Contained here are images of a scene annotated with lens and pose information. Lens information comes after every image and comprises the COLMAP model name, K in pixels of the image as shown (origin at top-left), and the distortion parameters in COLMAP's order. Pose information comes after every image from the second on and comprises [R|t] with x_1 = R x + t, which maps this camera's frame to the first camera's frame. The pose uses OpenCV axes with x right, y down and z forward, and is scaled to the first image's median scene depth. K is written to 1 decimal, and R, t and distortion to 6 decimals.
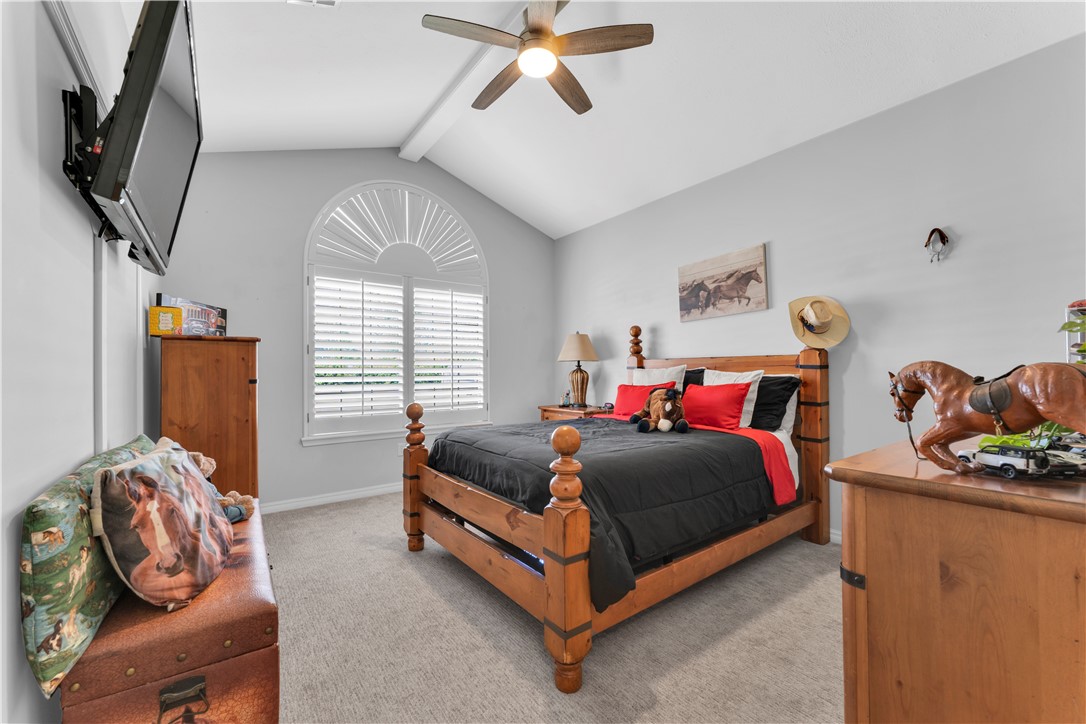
lens RADIAL K [[442.5, 0, 543.3], [0, 442.5, 369.3], [0, 0, 1]] dist [0.004371, -0.000409]
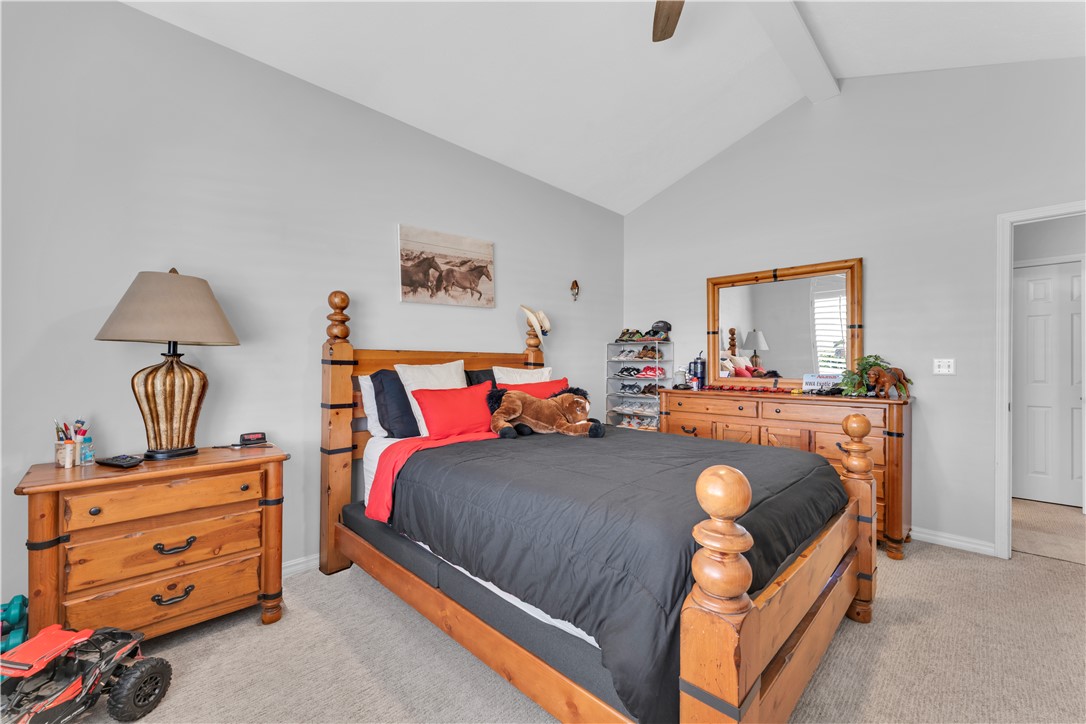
lens RADIAL K [[442.5, 0, 542.2], [0, 442.5, 360.9], [0, 0, 1]] dist [0.004371, -0.000409]
pose [[-0.159560, 0.012926, 0.987104, -0.473915], [-0.007396, 0.999871, -0.014289, 0.001310], [-0.987161, -0.009580, -0.159444, 0.939588]]
